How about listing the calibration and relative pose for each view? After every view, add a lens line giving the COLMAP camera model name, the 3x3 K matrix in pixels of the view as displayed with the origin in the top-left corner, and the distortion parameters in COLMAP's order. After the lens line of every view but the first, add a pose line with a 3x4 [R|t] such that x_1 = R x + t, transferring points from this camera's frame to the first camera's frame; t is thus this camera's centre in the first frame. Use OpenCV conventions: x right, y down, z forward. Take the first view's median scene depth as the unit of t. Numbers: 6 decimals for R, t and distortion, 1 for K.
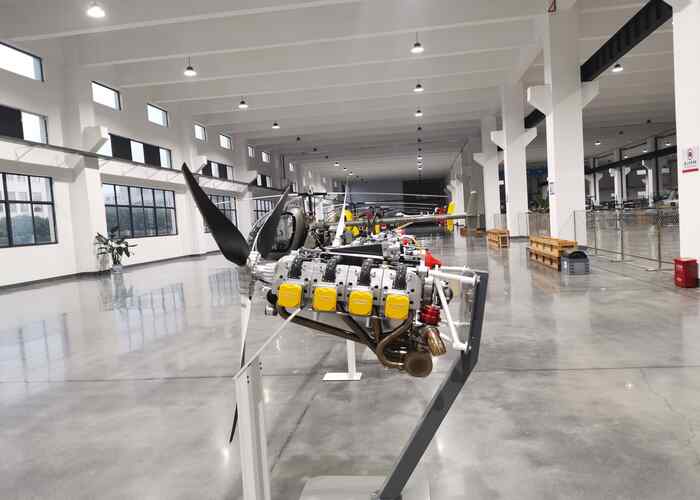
lens RADIAL K [[543.6, 0, 348.0], [0, 543.6, 253.0], [0, 0, 1]] dist [0.055803, -0.072907]
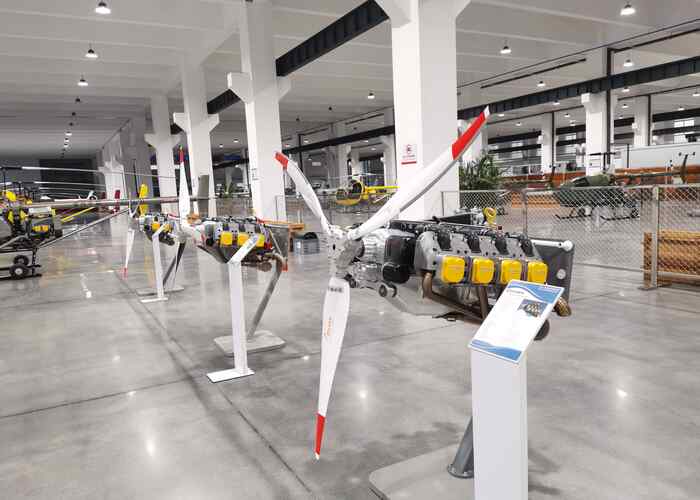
lens RADIAL K [[543.6, 0, 348.0], [0, 543.6, 253.0], [0, 0, 1]] dist [0.055803, -0.072907]
pose [[0.804401, -0.045423, 0.592348, -0.131663], [0.030994, 0.998924, 0.034511, 0.002347], [-0.593278, -0.009402, 0.804943, 0.063663]]
